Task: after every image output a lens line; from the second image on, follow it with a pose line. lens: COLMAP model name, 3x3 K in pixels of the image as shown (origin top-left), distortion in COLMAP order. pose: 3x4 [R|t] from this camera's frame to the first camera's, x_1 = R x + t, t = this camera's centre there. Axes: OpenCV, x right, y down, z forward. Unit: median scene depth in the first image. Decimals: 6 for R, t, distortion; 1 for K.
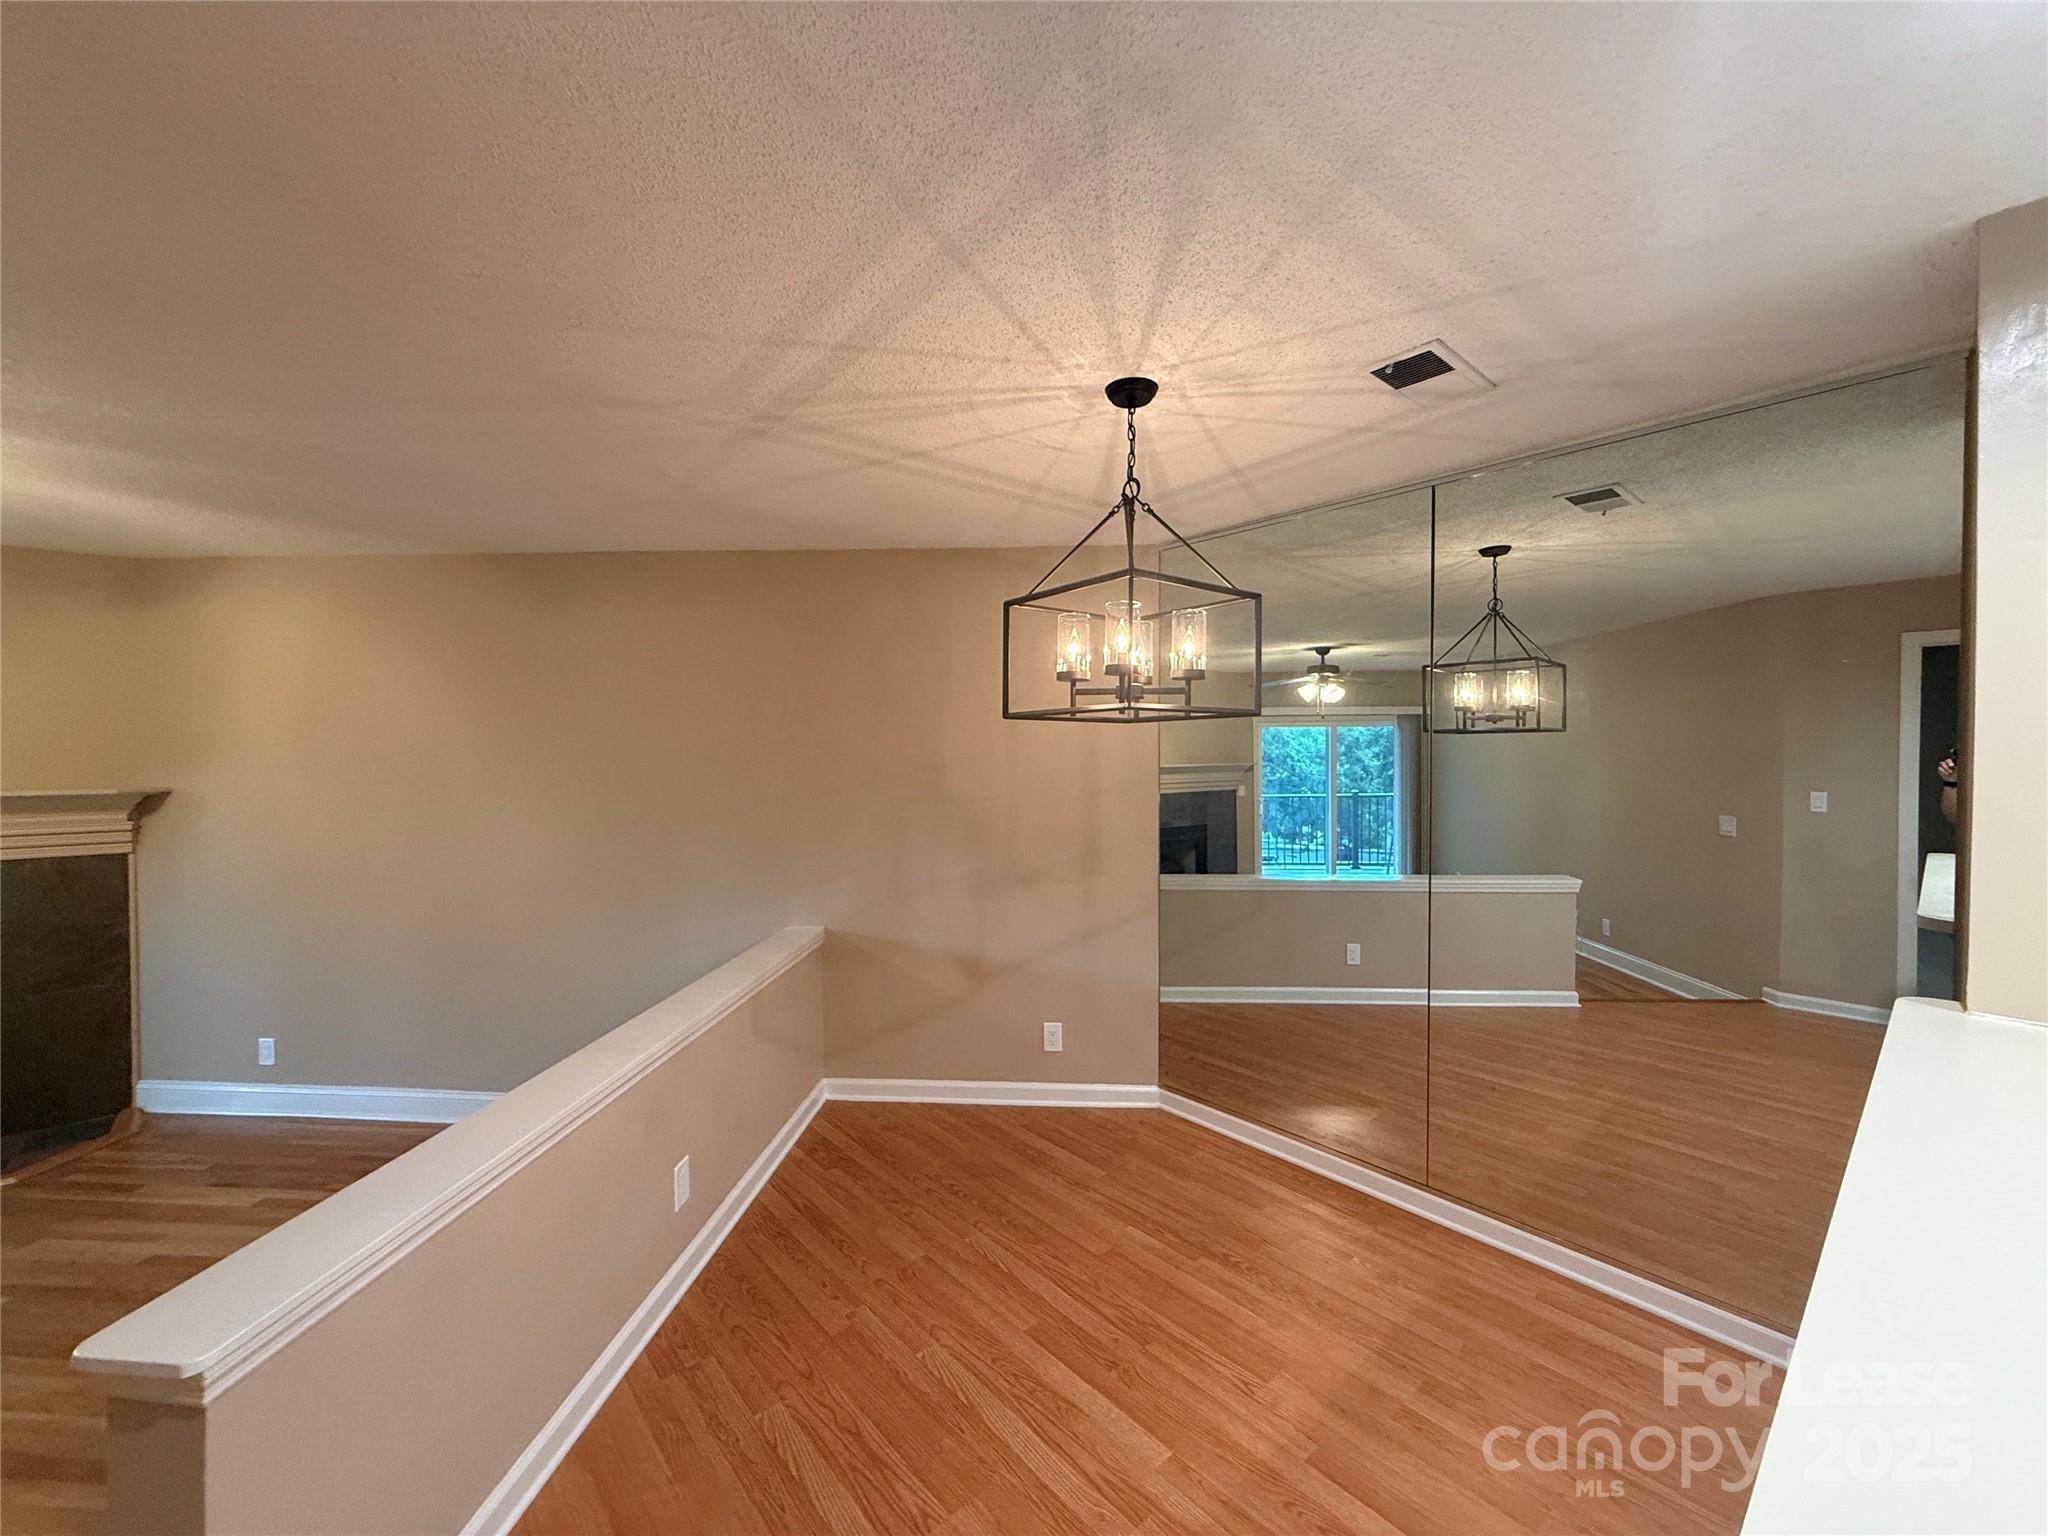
lens RADIAL K [[816.2, 0, 1024.3], [0, 816.2, 764.8], [0, 0, 1]] dist [-0.000209, 0.000044]
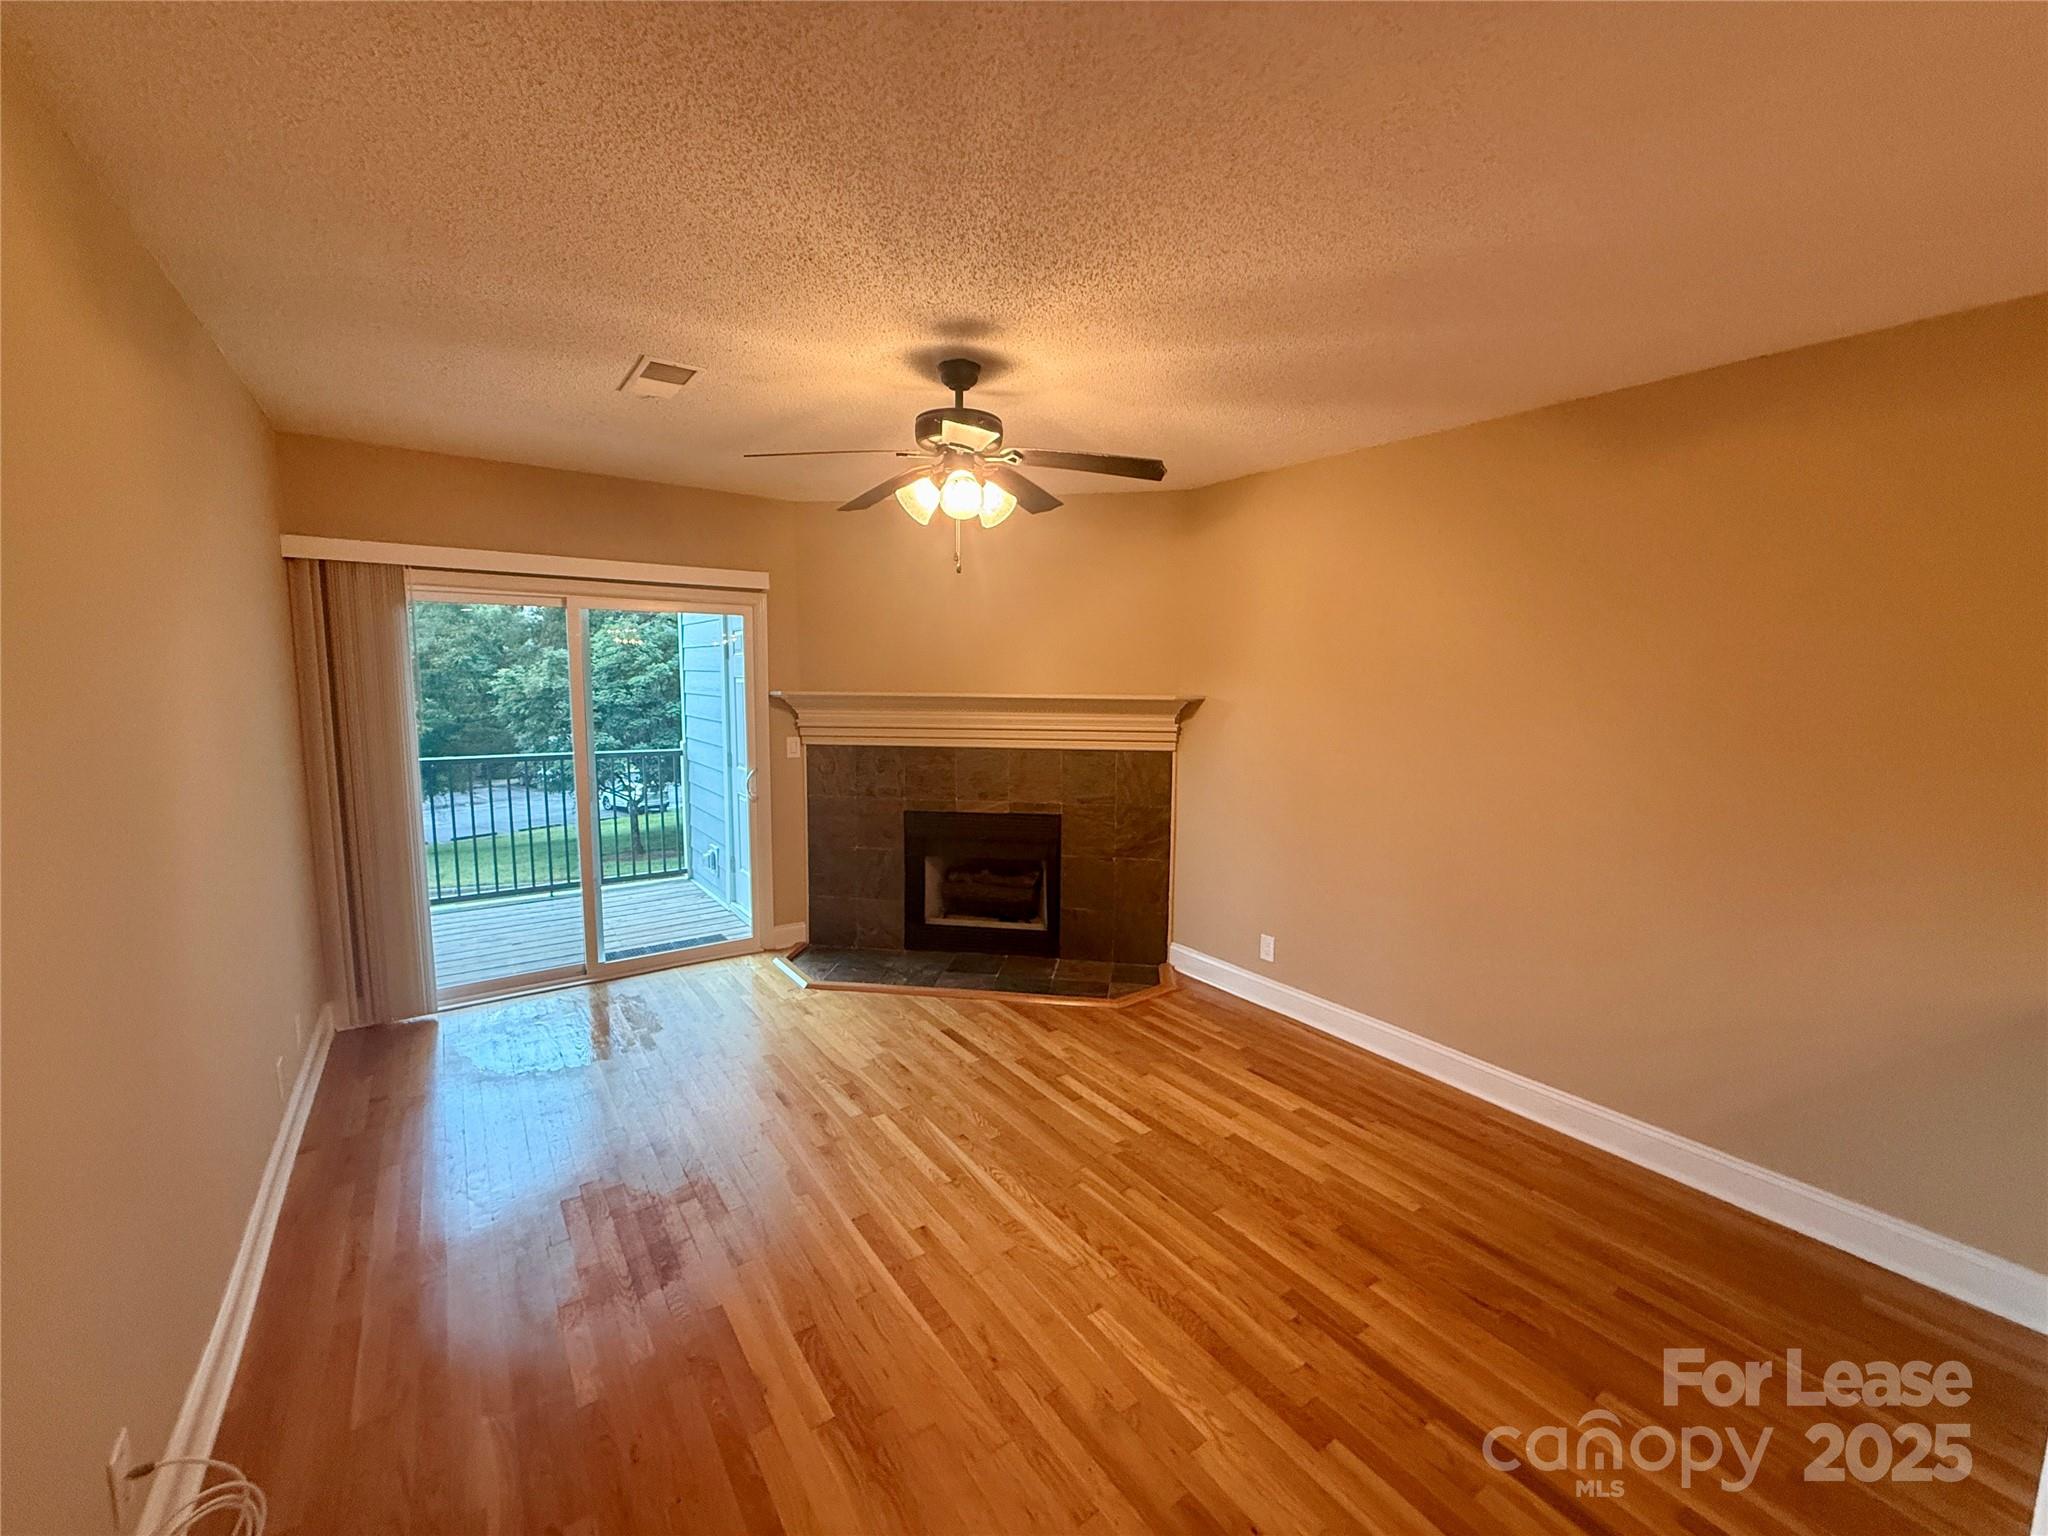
lens RADIAL K [[816.2, 0, 1024.3], [0, 816.2, 764.8], [0, 0, 1]] dist [-0.000209, 0.000044]
pose [[0.633006, 0.092077, -0.768652, -0.540778], [-0.017742, 0.994366, 0.104504, 0.015038], [0.773944, -0.052515, 0.631073, 0.159497]]
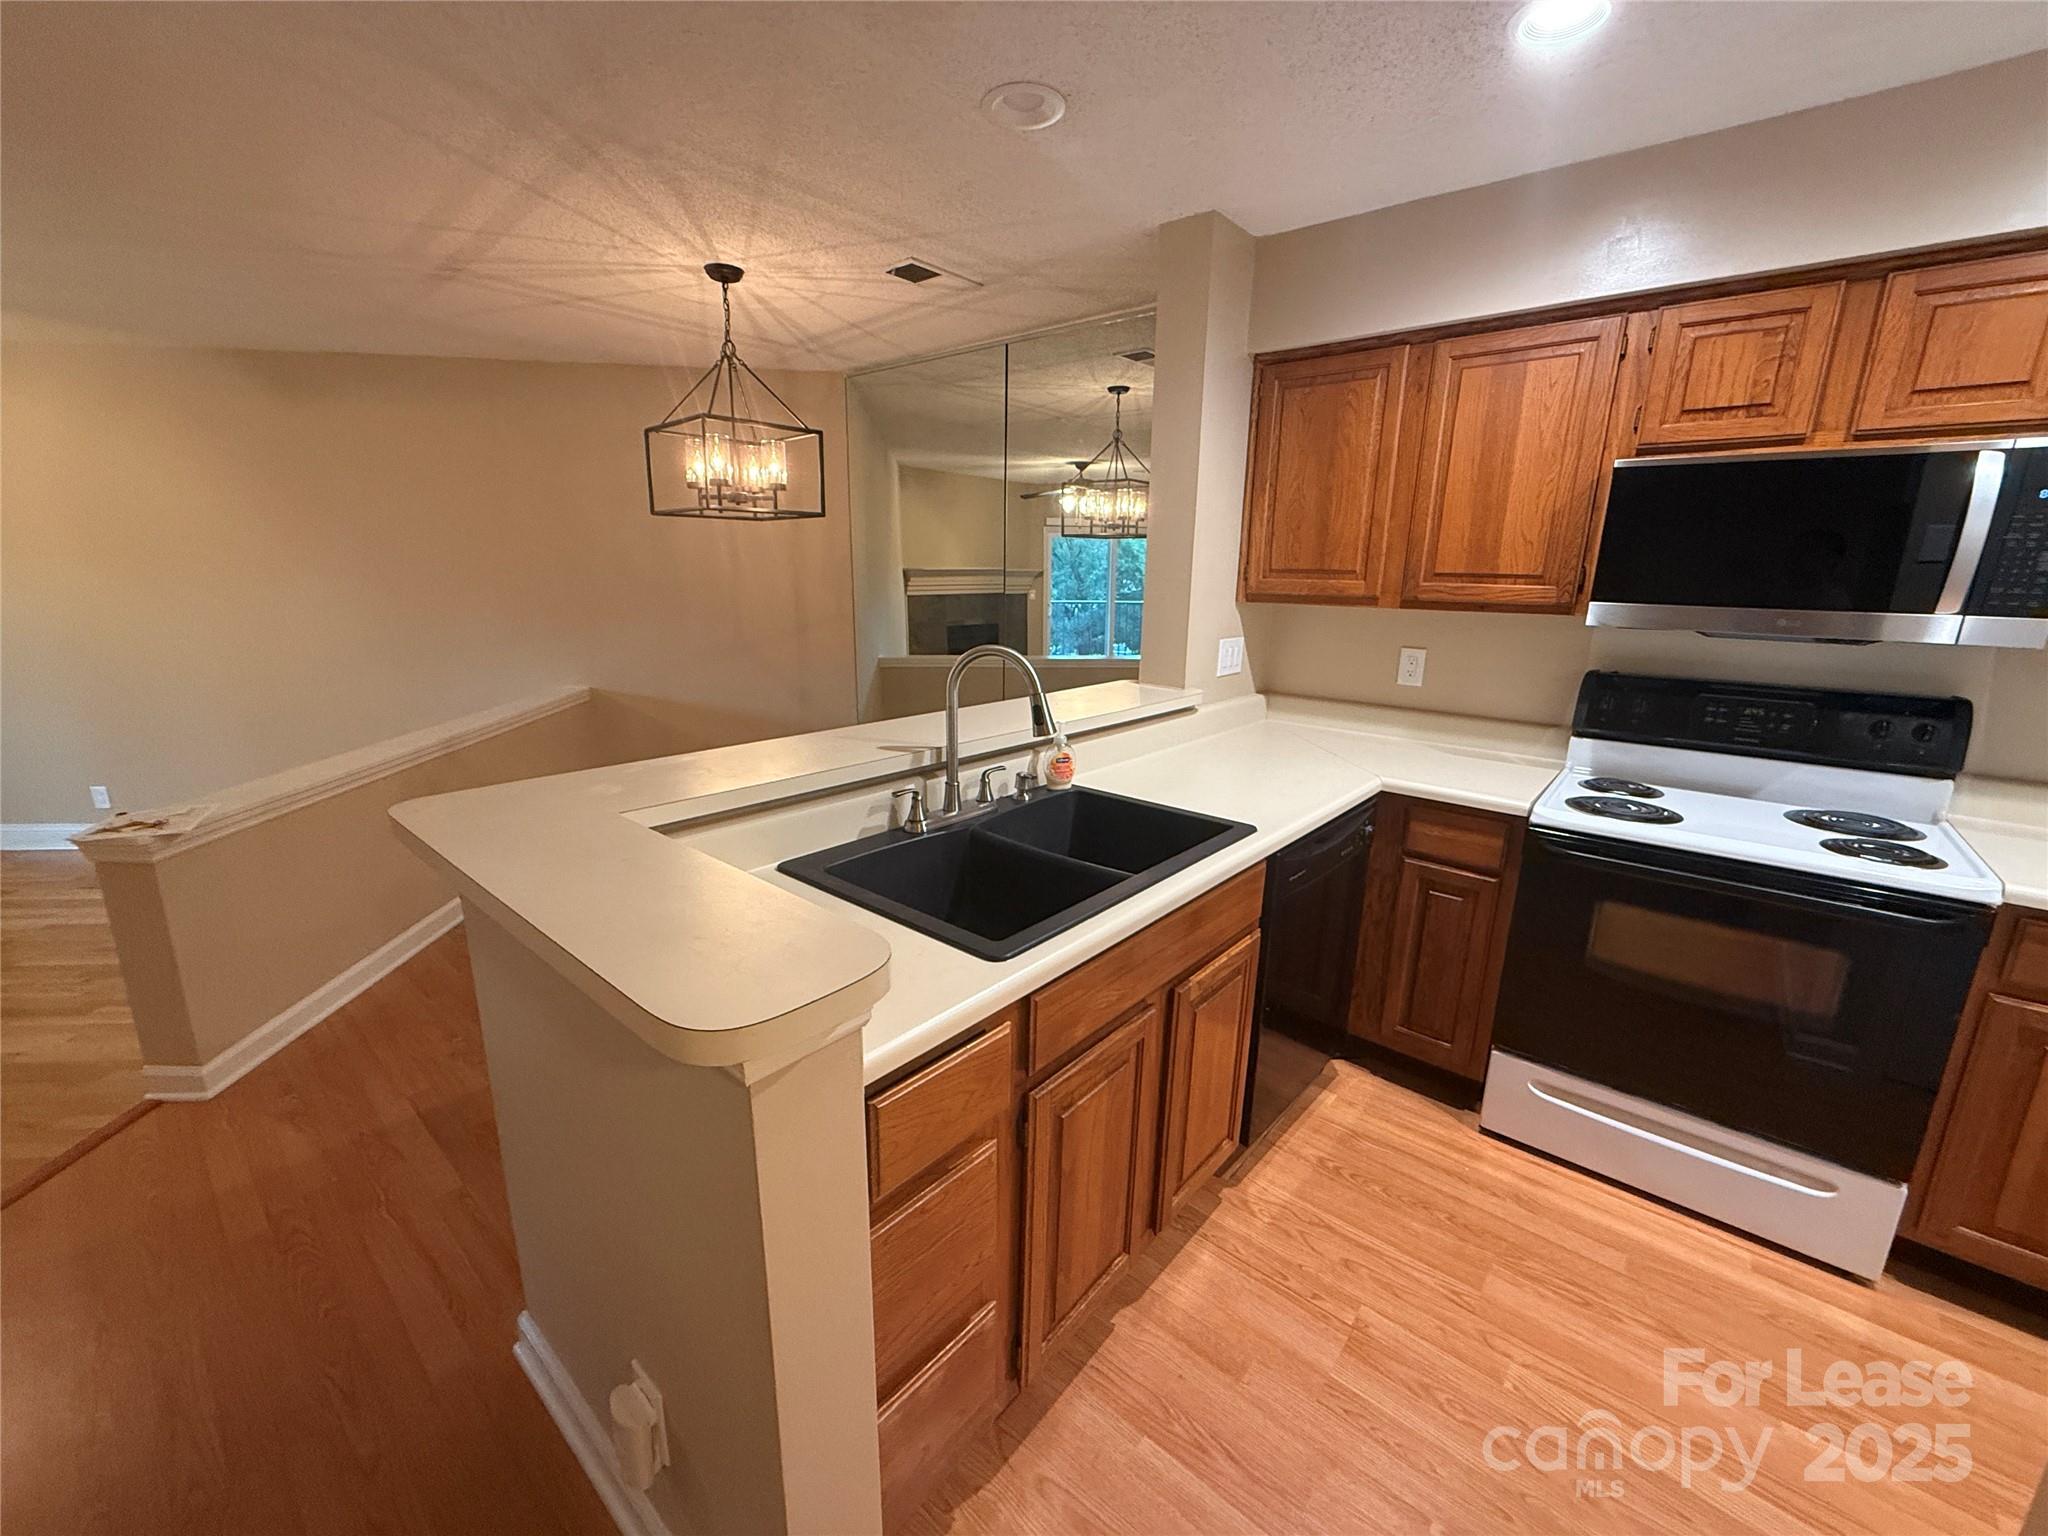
lens RADIAL K [[817.5, 0, 1024.1], [0, 817.5, 765.0], [0, 0, 1]] dist [-0.001879, 0.000412]
pose [[0.988939, -0.020817, 0.146854, 0.356352], [-0.012673, 0.974623, 0.223493, 0.038161], [-0.147780, -0.222882, 0.963579, -0.519581]]
